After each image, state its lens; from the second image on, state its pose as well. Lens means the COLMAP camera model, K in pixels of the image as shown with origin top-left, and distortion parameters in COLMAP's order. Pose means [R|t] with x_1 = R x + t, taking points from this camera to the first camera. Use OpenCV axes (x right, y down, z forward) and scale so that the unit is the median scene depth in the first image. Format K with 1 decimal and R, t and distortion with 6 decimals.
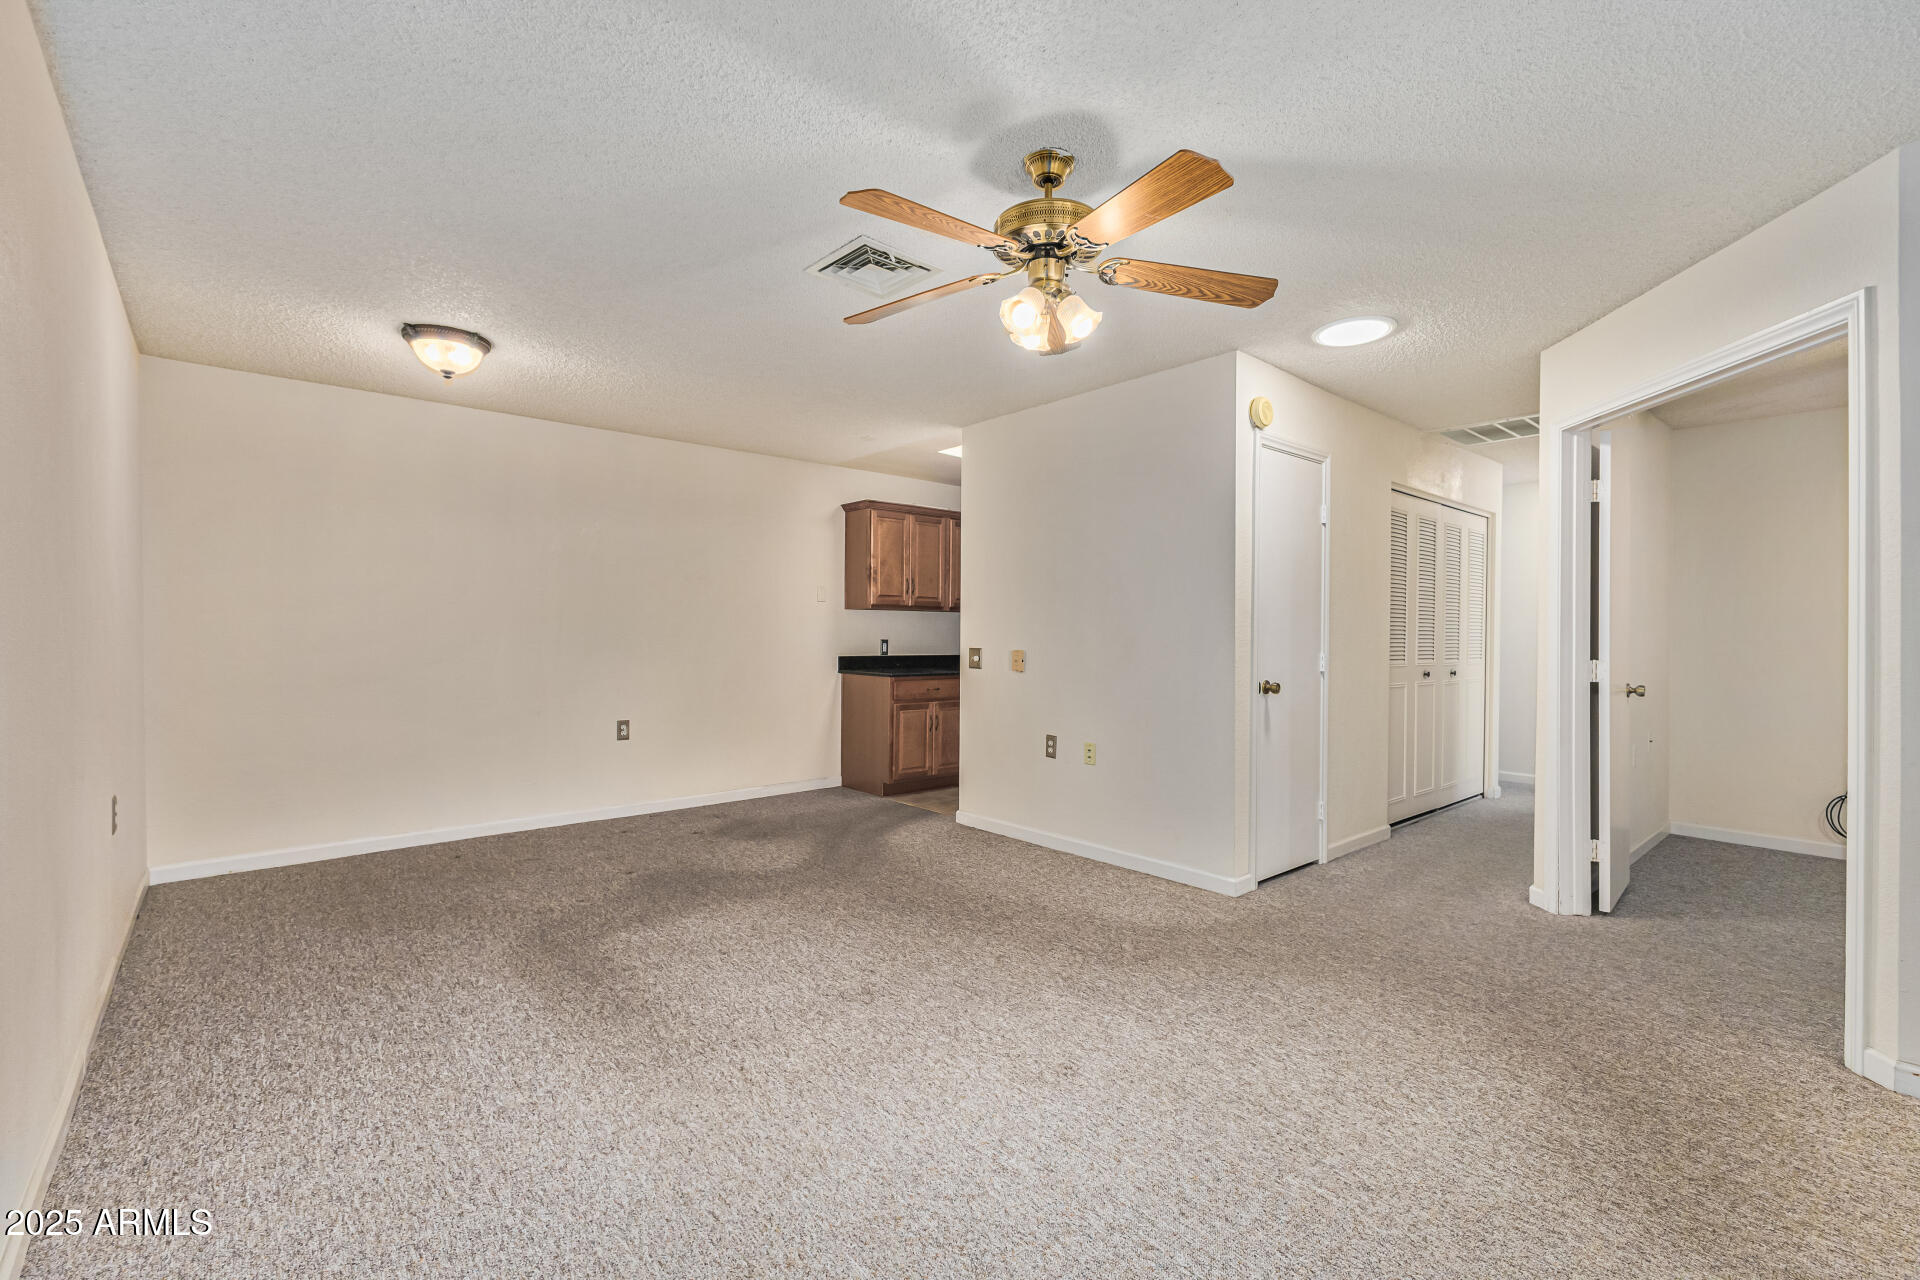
lens RADIAL K [[827.9, 0, 958.9], [0, 827.9, 637.9], [0, 0, 1]] dist [0.011129, -0.002048]
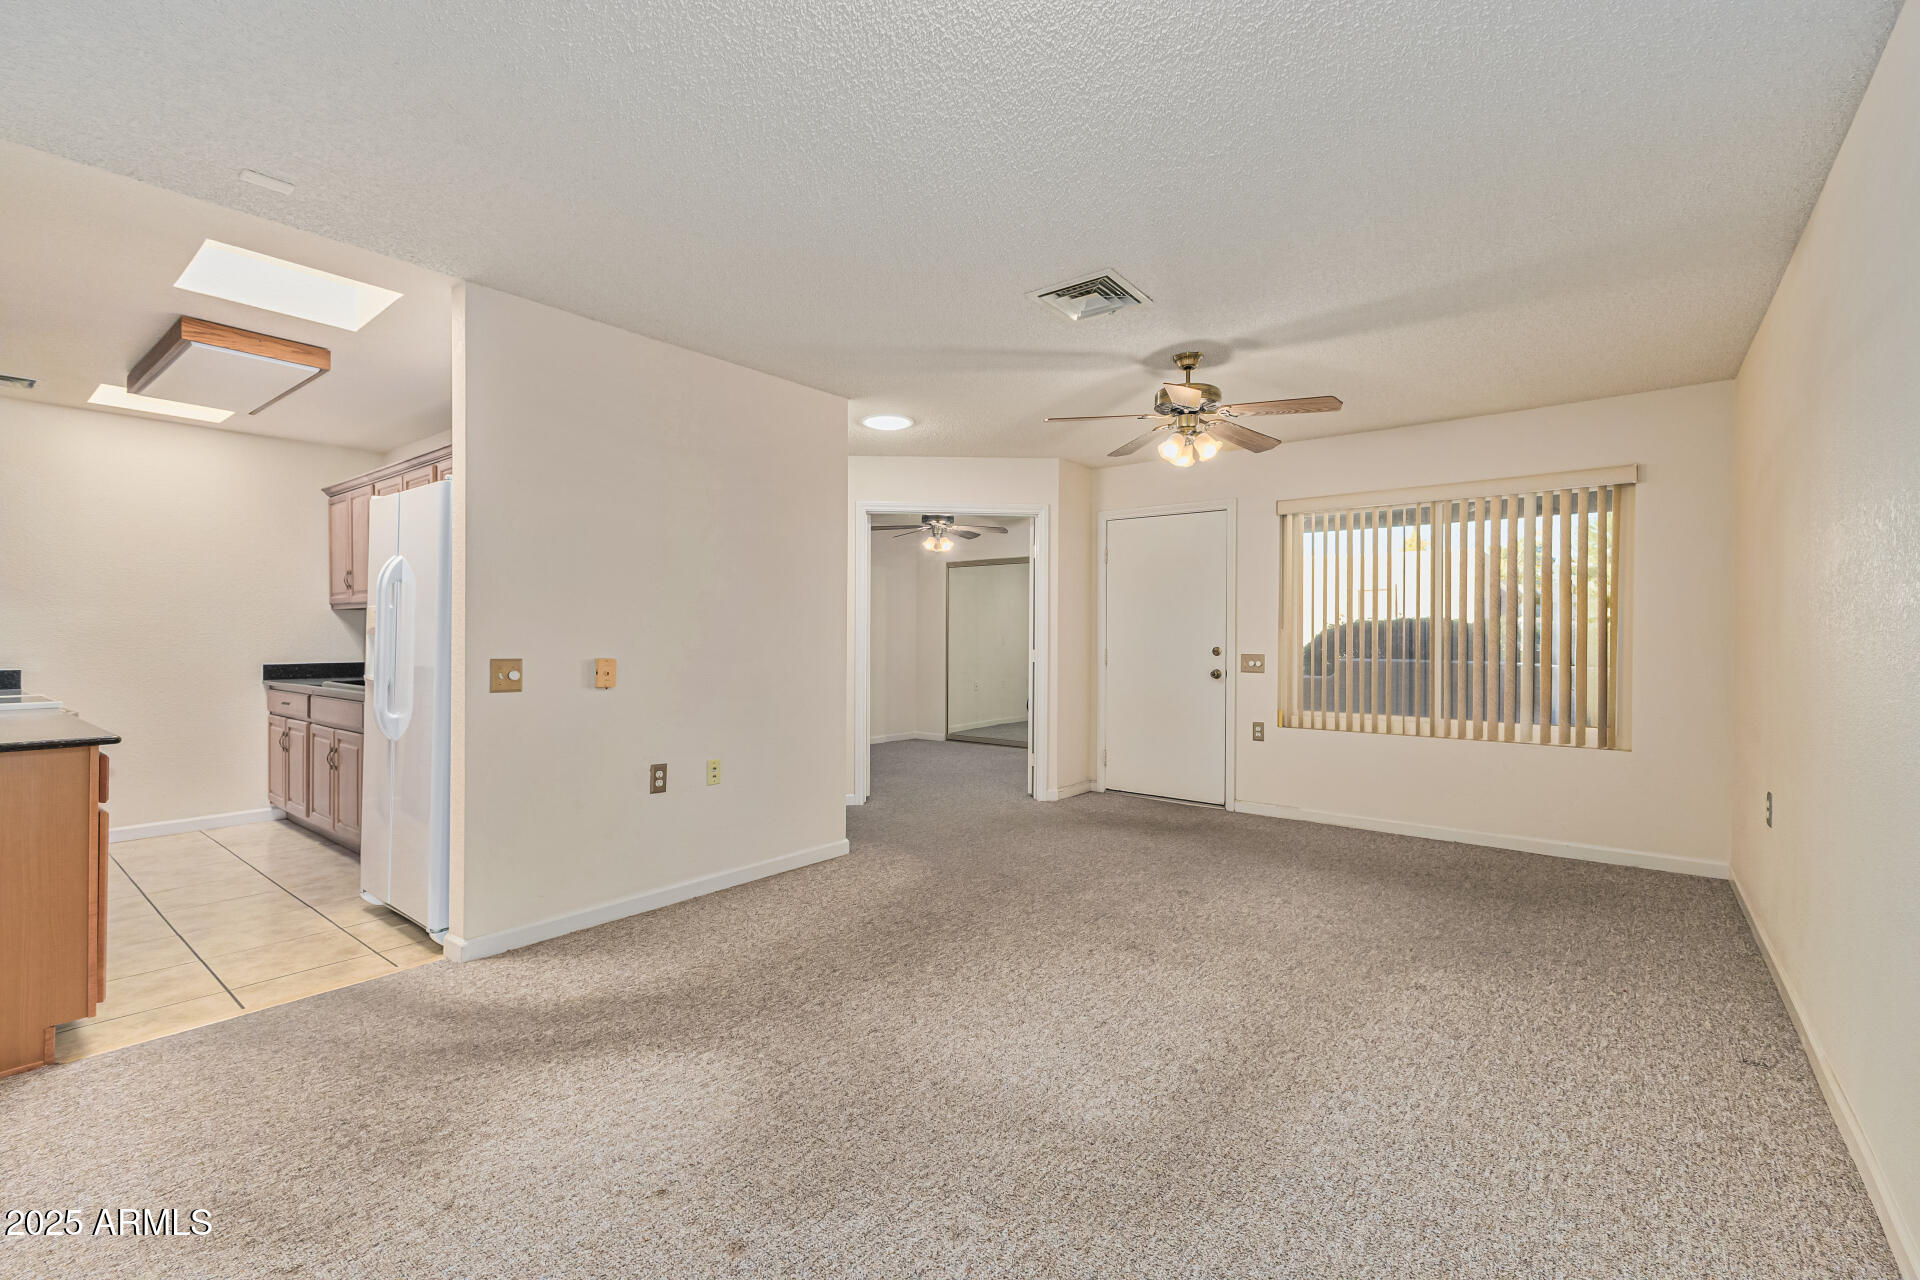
lens RADIAL K [[827.9, 0, 955.1], [0, 827.9, 637.2], [0, 0, 1]] dist [0.011129, -0.002048]
pose [[-0.182074, -0.007904, 0.983253, -0.919878], [0.000164, 0.999967, 0.008069, -0.012705], [-0.983285, 0.001630, -0.182067, 1.112689]]
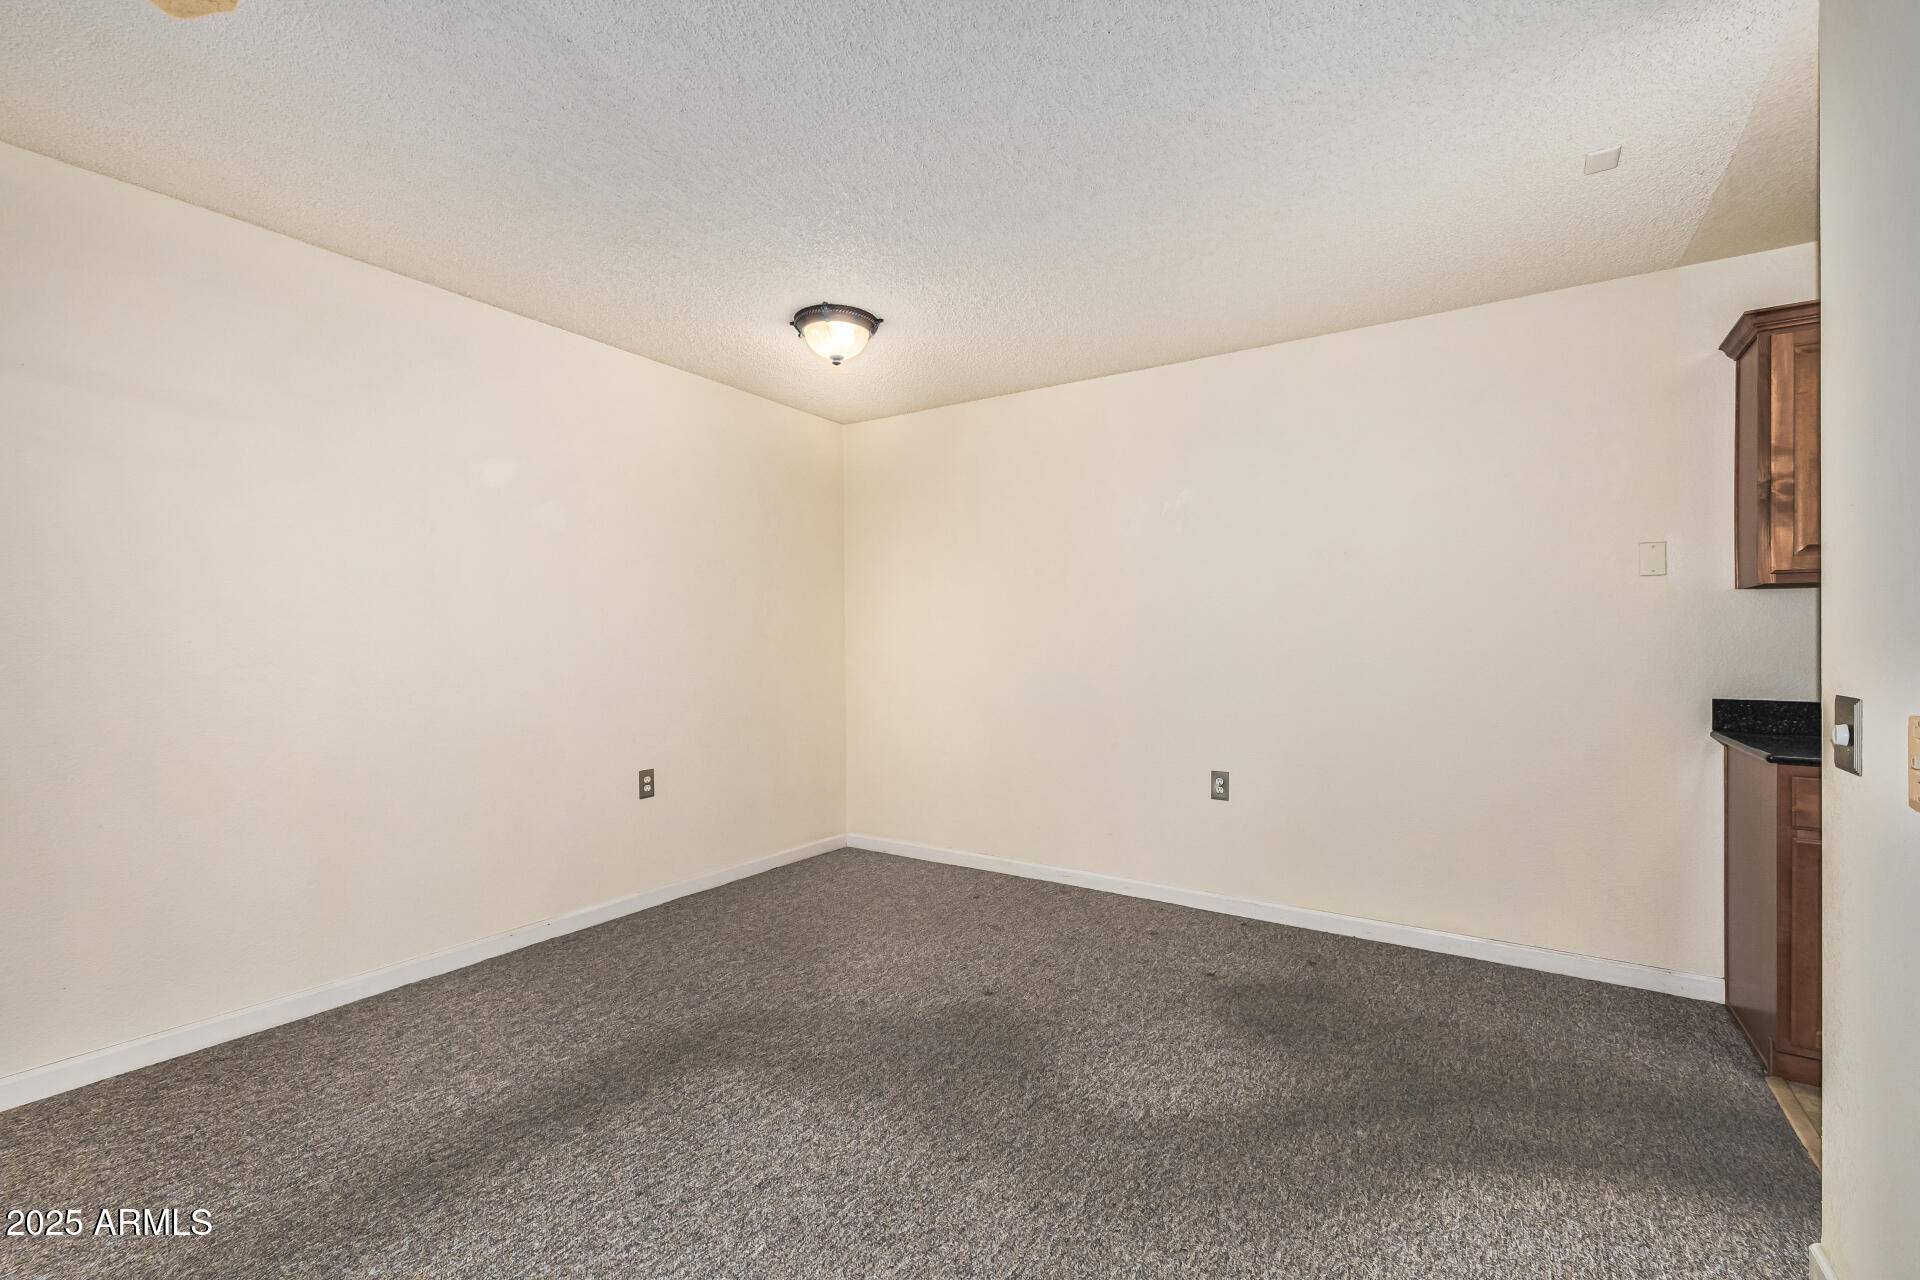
lens RADIAL K [[827.9, 0, 955.4], [0, 827.9, 638.4], [0, 0, 1]] dist [0.011129, -0.002048]
pose [[0.274678, -0.002147, -0.961534, 0.296734], [-0.005289, 0.999979, -0.003744, -0.010248], [0.961522, 0.006114, 0.274661, 0.898117]]
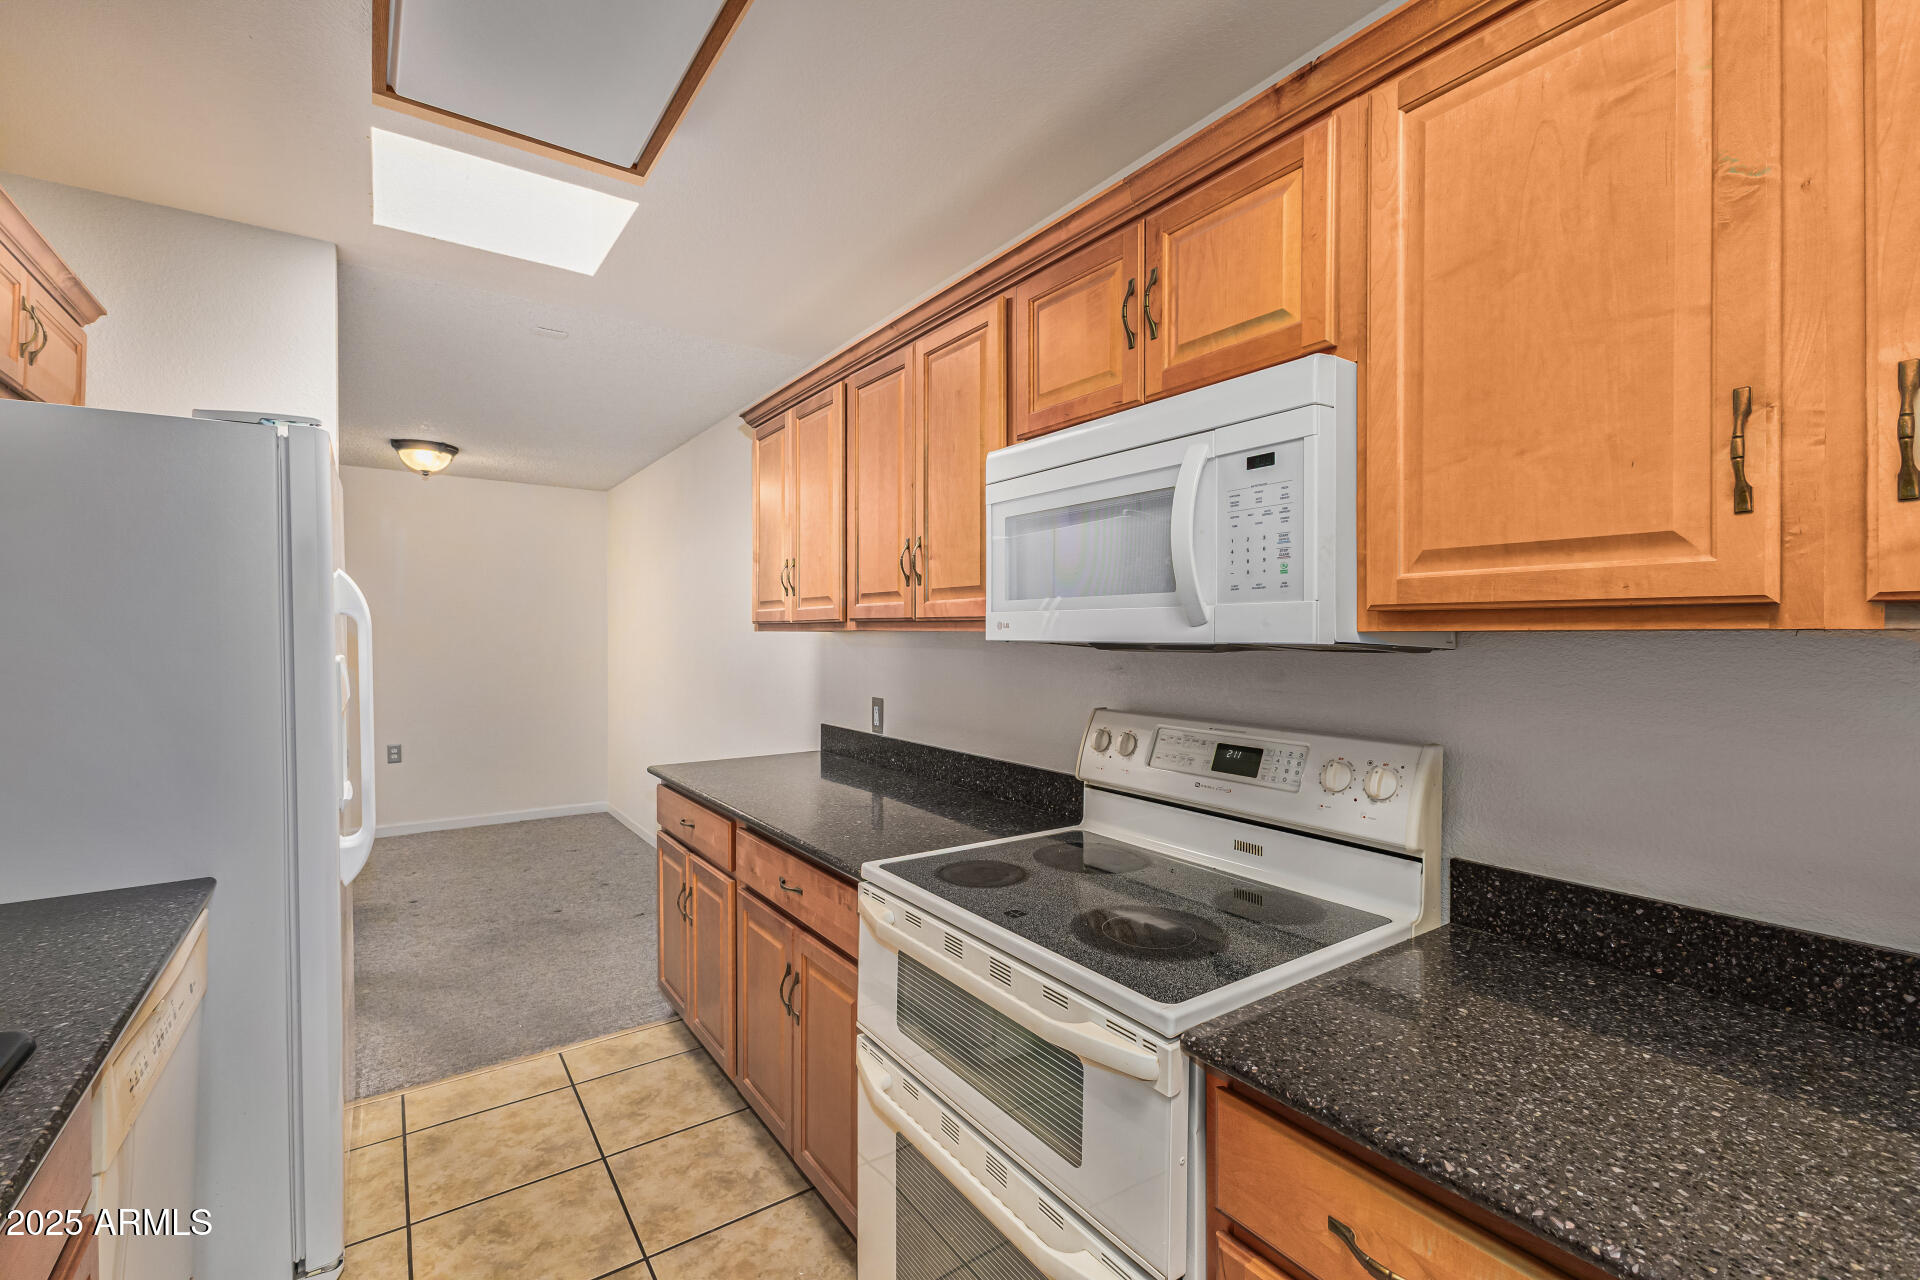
lens RADIAL K [[827.9, 0, 962.7], [0, 827.9, 641.5], [0, 0, 1]] dist [0.011129, -0.002048]
pose [[-0.097459, -0.000106, -0.995240, 0.633385], [-0.005823, 0.999983, 0.000463, -0.052854], [0.995222, 0.005840, -0.097458, 2.031807]]
